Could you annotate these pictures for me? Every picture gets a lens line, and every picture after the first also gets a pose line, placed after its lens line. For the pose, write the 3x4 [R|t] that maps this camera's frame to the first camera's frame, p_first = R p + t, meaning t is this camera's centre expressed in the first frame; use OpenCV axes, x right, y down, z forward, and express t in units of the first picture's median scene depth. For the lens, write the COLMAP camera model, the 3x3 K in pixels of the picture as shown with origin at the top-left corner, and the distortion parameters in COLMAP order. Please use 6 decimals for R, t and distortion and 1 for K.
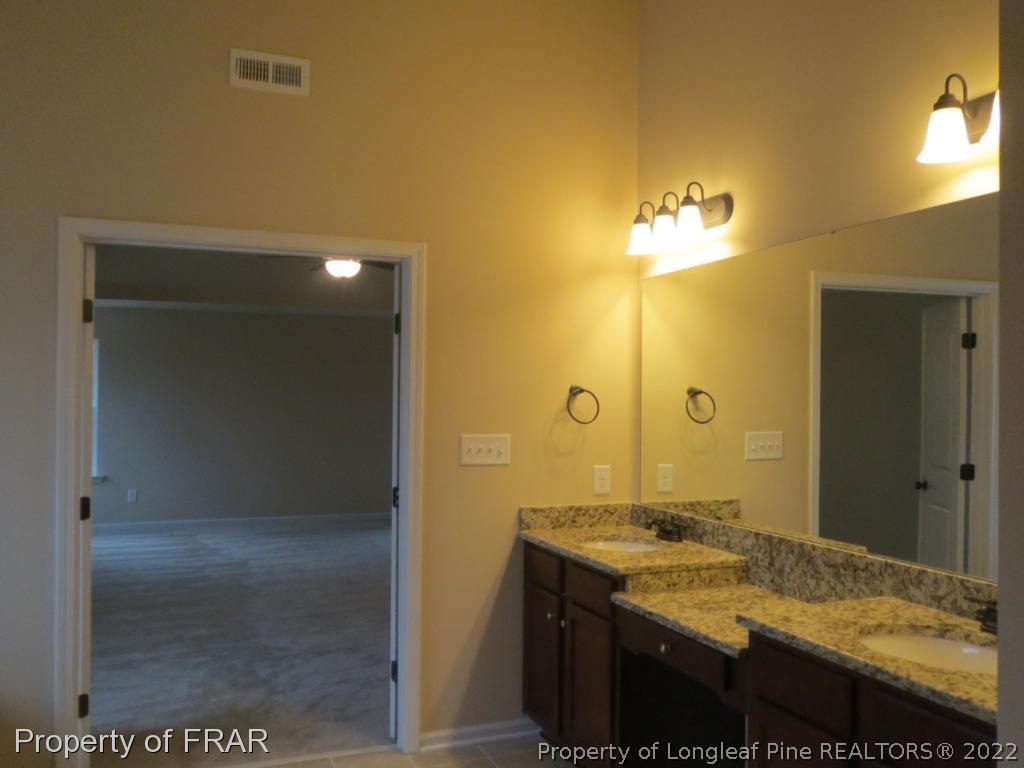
lens RADIAL K [[859.0, 0, 510.2], [0, 859.0, 385.2], [0, 0, 1]] dist [-0.030623, -0.001514]
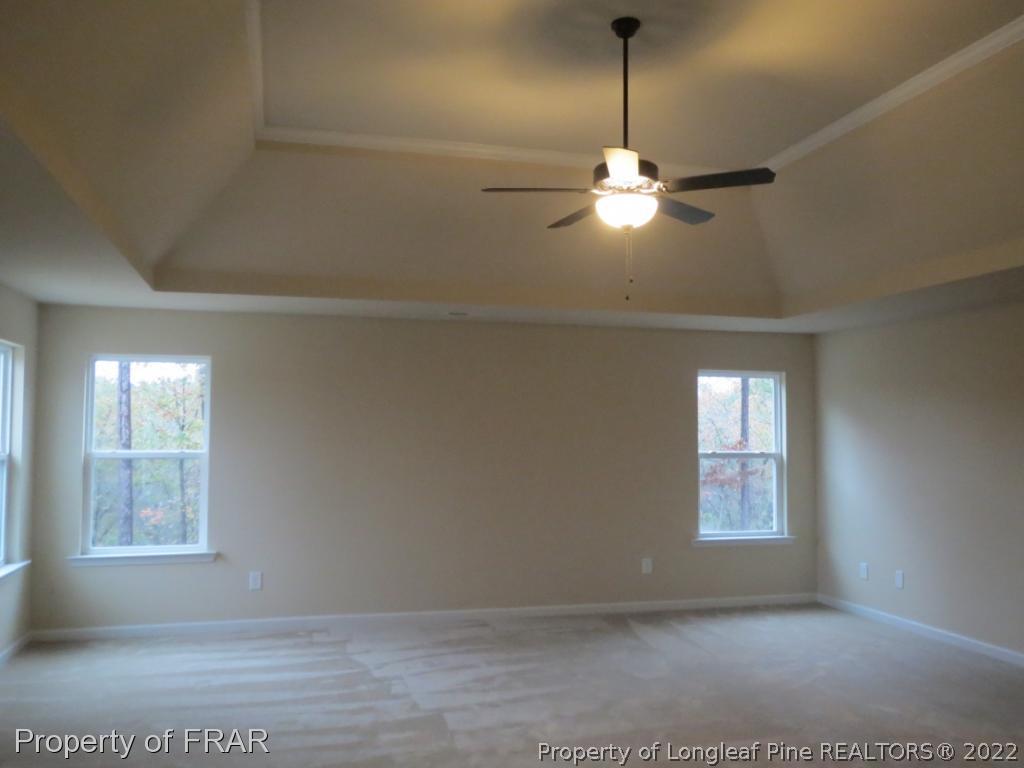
lens RADIAL K [[859.0, 0, 520.5], [0, 859.0, 404.6], [0, 0, 1]] dist [-0.030623, -0.001514]
pose [[0.993633, -0.005554, -0.112531, -0.167613], [0.002800, 0.999693, -0.024615, 0.002851], [0.112634, 0.024143, 0.993343, 0.369083]]
